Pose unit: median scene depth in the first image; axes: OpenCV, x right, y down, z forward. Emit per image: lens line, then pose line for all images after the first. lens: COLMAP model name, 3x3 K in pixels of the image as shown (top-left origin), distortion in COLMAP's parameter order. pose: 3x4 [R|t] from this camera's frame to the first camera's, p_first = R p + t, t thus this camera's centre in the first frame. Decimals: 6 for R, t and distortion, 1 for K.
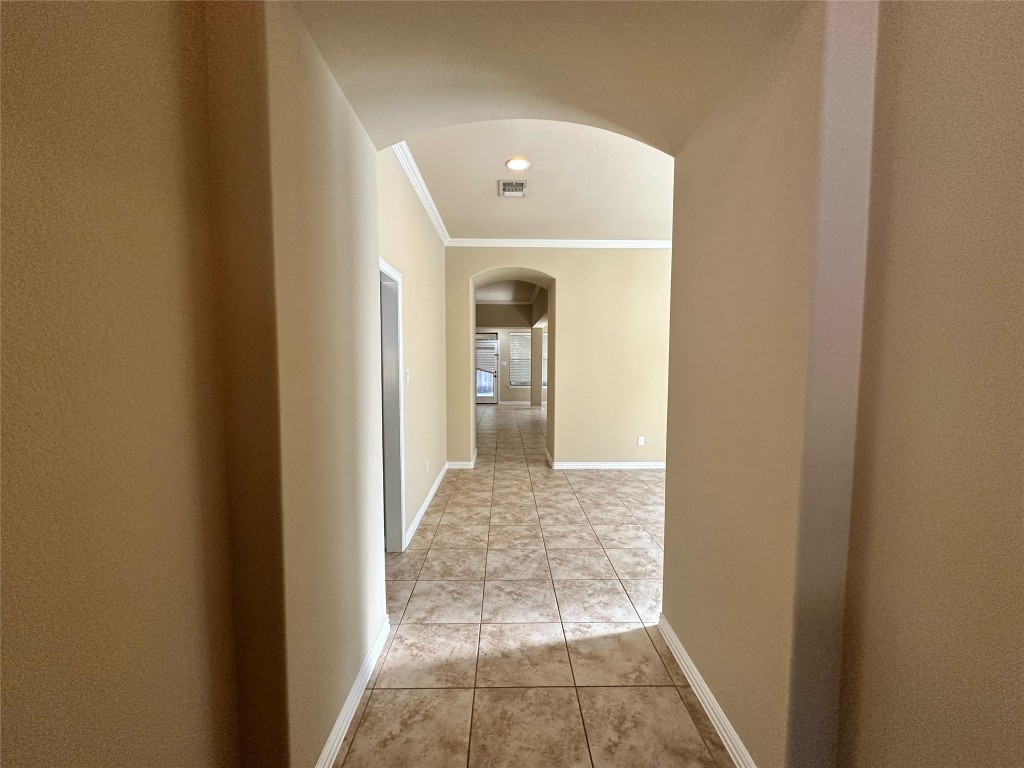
lens RADIAL K [[409.2, 0, 512.0], [0, 409.2, 384.0], [0, 0, 1]] dist [-0.001162, 0.000071]
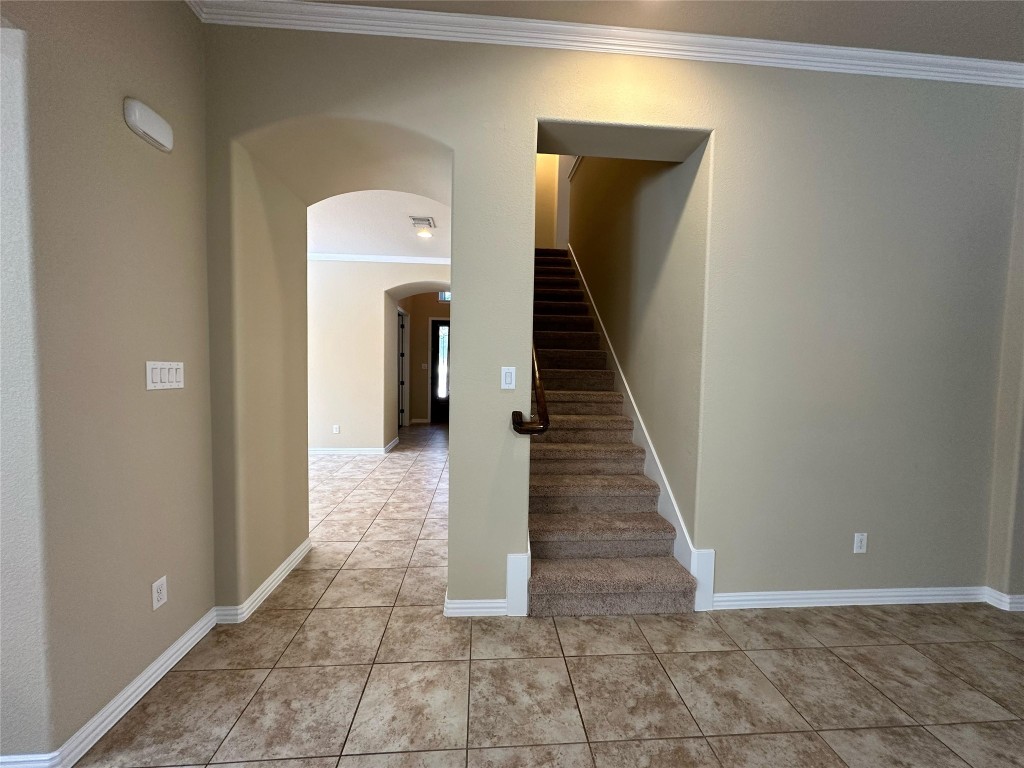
lens RADIAL K [[409.2, 0, 512.0], [0, 409.2, 384.0], [0, 0, 1]] dist [-0.001162, 0.000071]
pose [[-0.997965, -0.013940, -0.062215, -0.169271], [-0.019856, 0.995230, 0.095519, -0.090793], [0.060587, 0.096560, -0.993481, 1.924477]]
